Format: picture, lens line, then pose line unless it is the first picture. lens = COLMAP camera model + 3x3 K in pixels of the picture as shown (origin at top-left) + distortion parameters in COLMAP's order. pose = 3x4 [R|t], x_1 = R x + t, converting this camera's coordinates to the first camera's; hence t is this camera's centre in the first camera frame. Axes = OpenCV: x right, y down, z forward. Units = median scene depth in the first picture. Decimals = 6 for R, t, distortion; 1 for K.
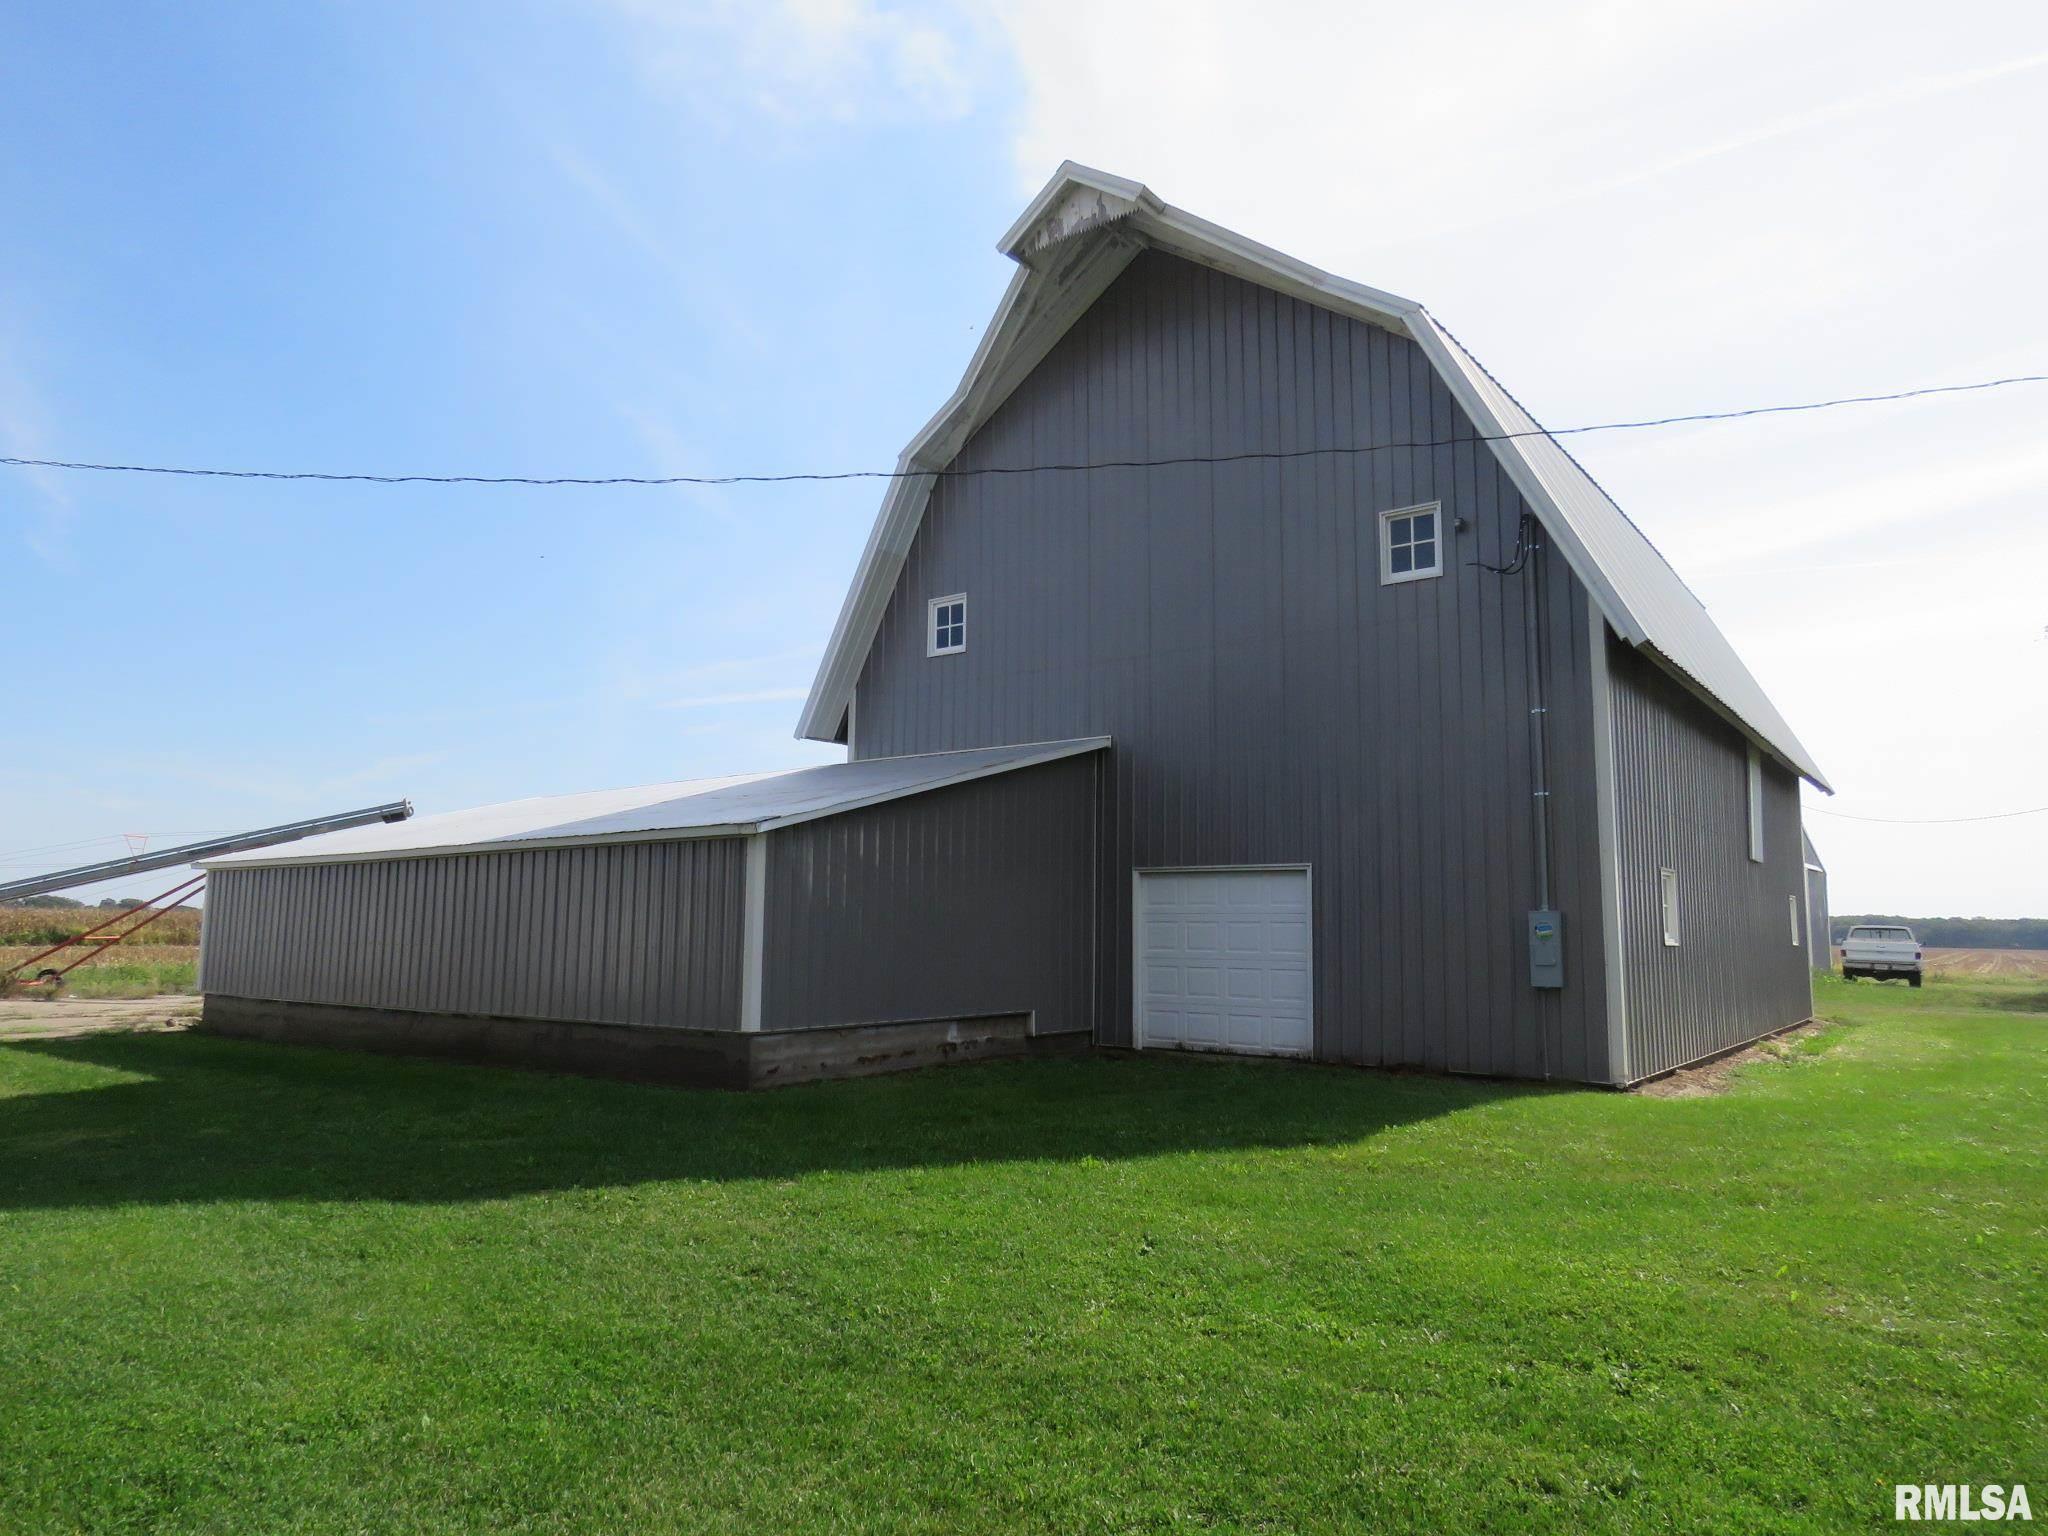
lens RADIAL K [[1317.4, 0, 1024.0], [0, 1317.4, 768.0], [0, 0, 1]] dist [-0.000737, -0.001383]
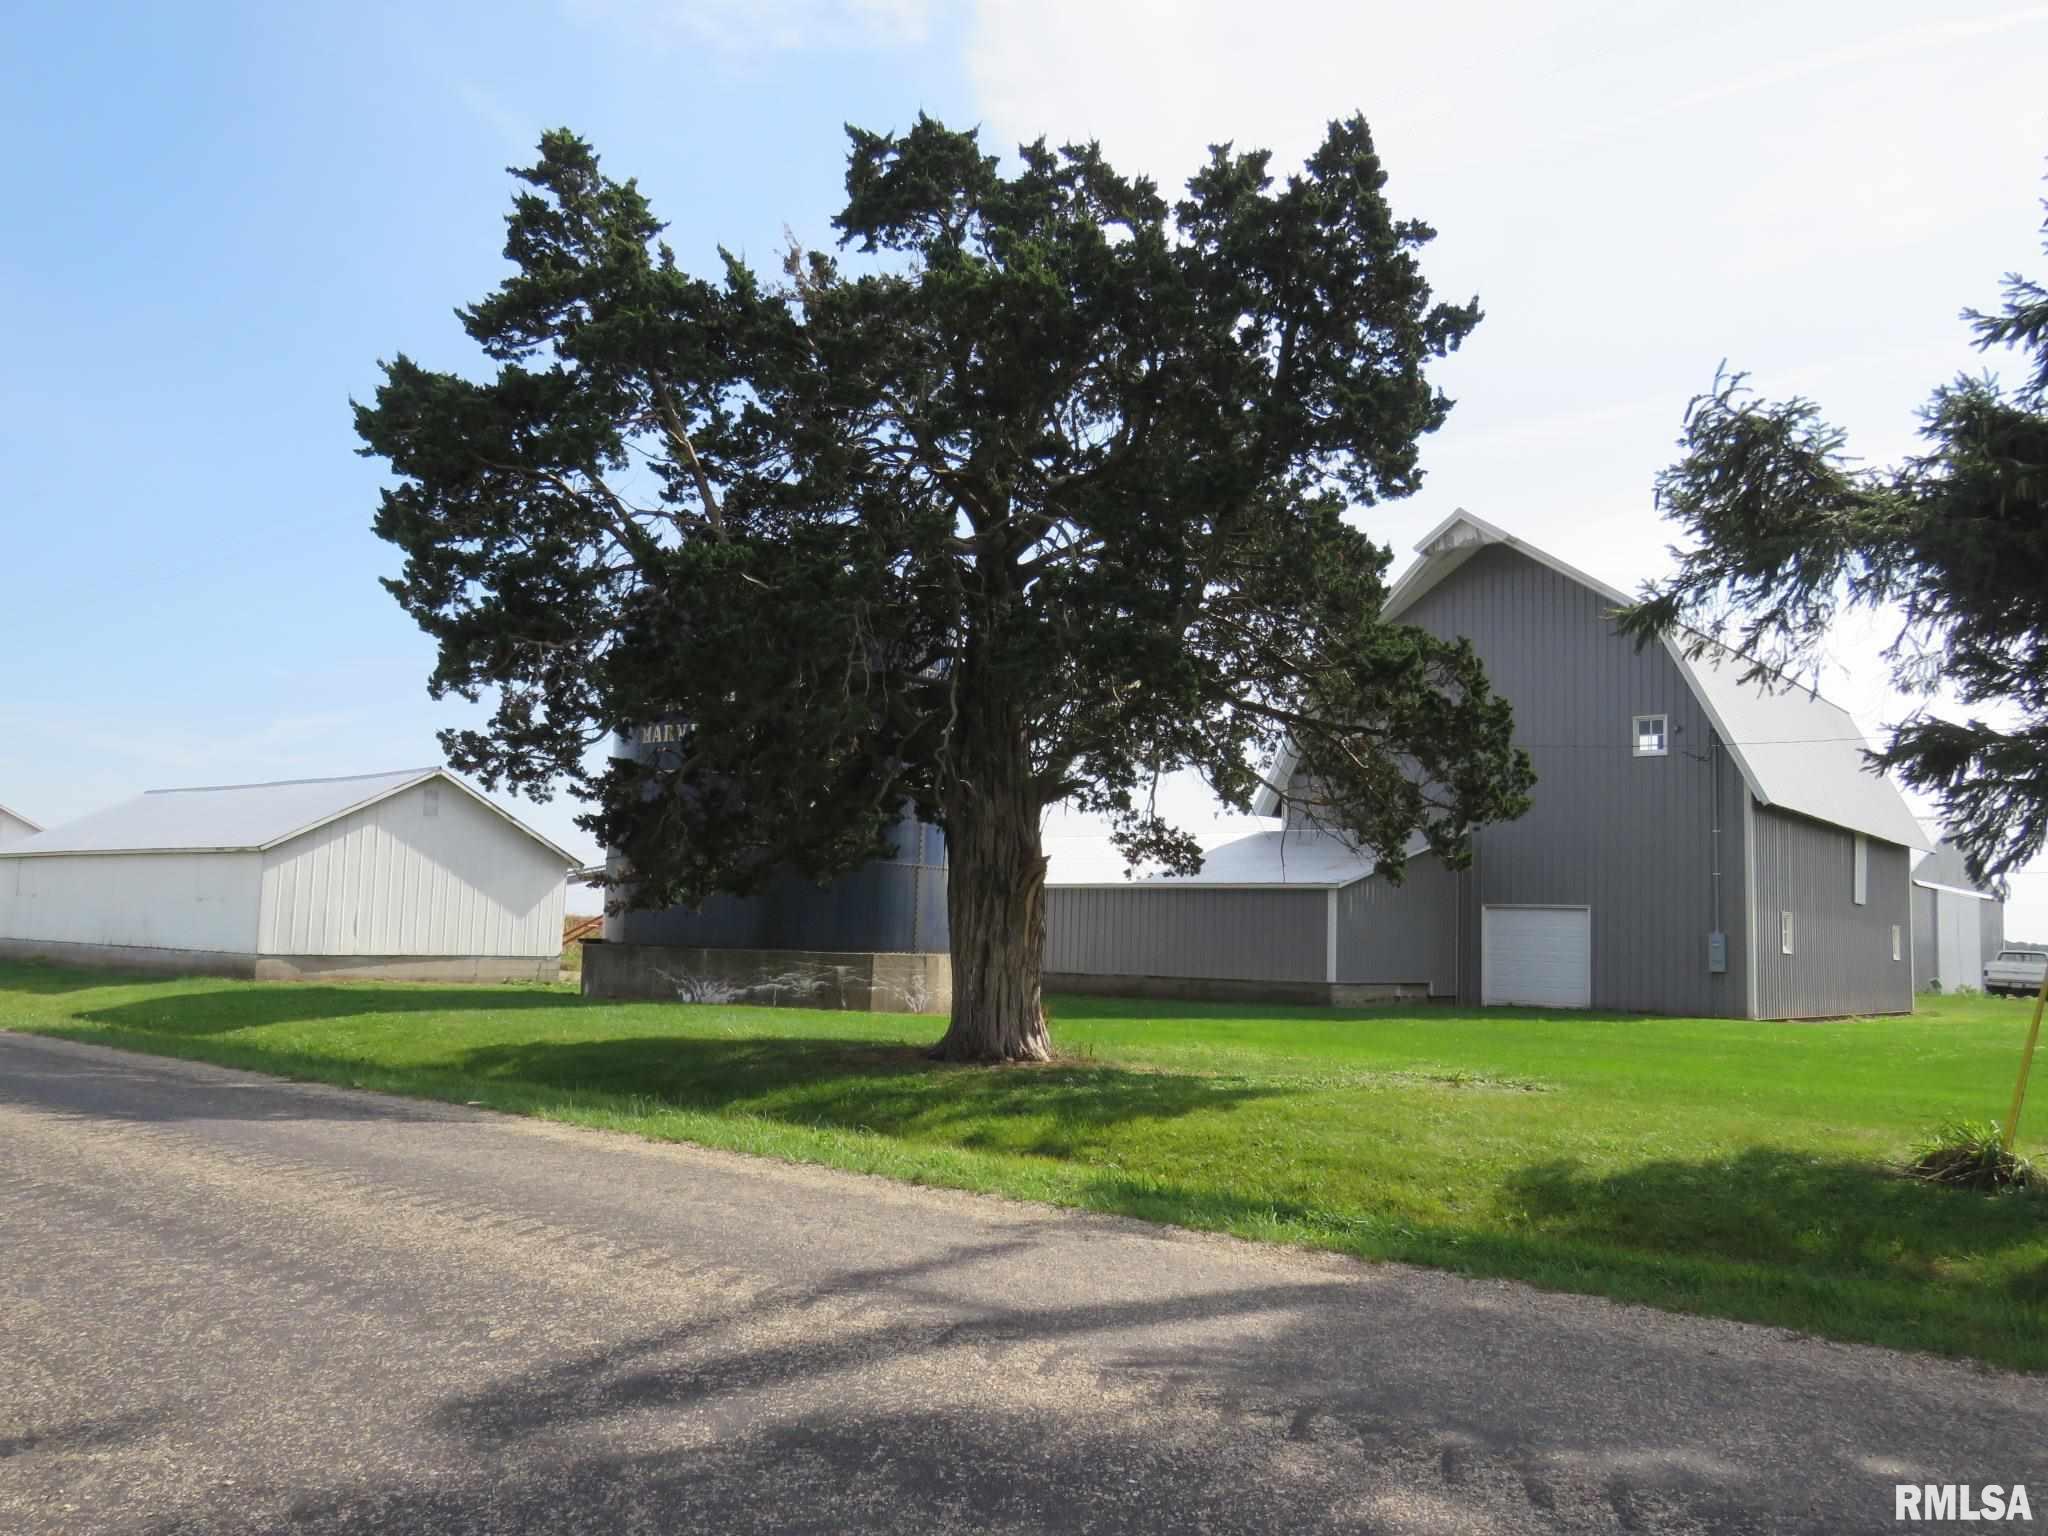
lens RADIAL K [[1644.3, 0, 1024.0], [0, 1644.3, 768.0], [0, 0, 1]] dist [-0.001669, -0.002148]
pose [[0.999118, 0.019684, -0.037092, -0.486778], [-0.018920, 0.999604, 0.020851, -0.150367], [0.037488, -0.020131, 0.999094, -1.308836]]
